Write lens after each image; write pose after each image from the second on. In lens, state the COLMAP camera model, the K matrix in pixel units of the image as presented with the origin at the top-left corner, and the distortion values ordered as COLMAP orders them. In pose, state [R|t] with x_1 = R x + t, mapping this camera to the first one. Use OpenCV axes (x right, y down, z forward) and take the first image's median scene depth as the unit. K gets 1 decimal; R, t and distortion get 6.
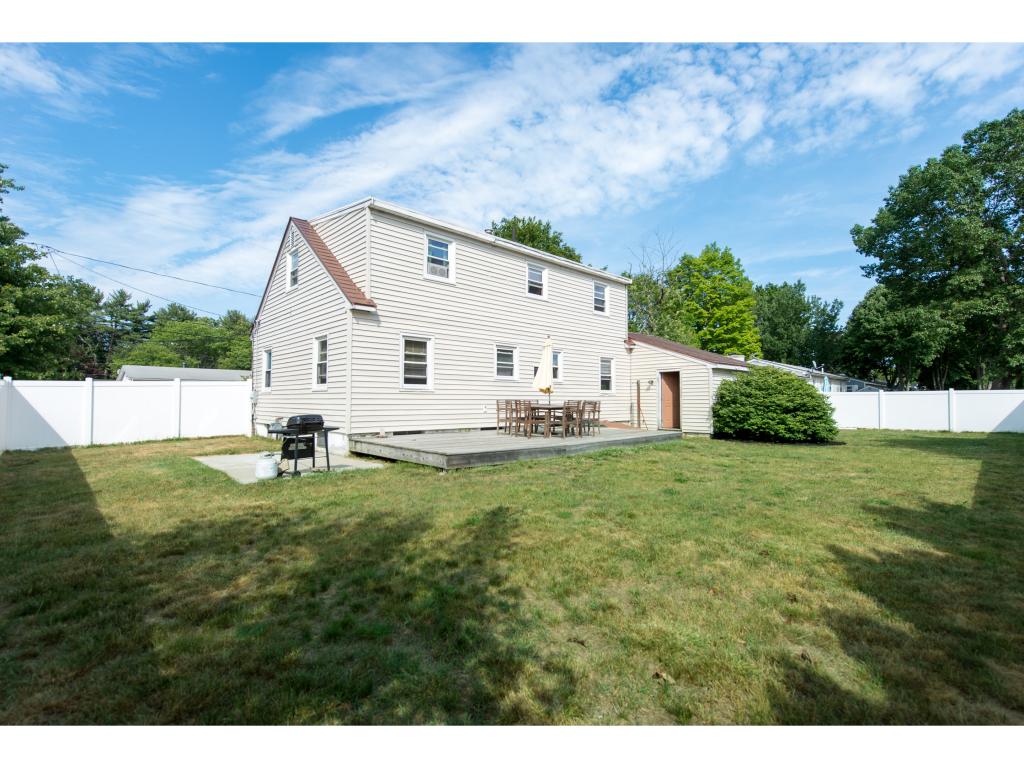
lens RADIAL K [[475.9, 0, 510.1], [0, 475.9, 407.9], [0, 0, 1]] dist [0.034839, 0.000260]
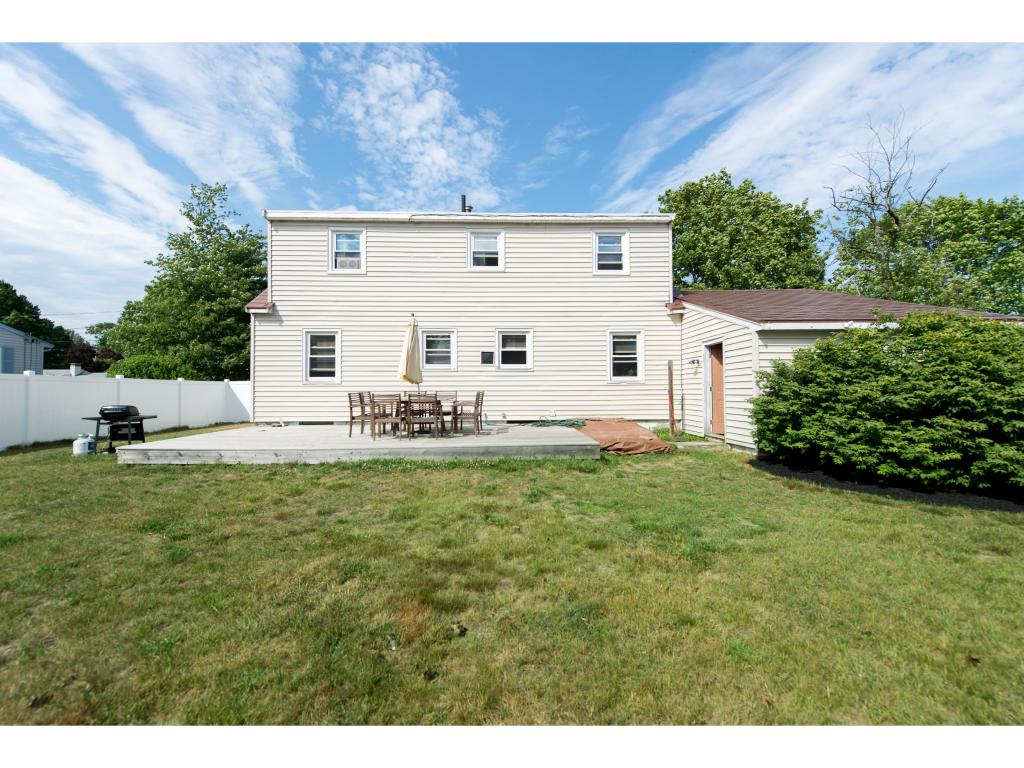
lens RADIAL K [[408.6, 0, 512.8], [0, 408.6, 393.6], [0, 0, 1]] dist [0.012467, -0.000753]
pose [[0.738625, -0.001696, -0.674114, 0.534521], [-0.005153, 0.999953, -0.008161, -0.006160], [0.674097, 0.009501, 0.738582, 0.462305]]
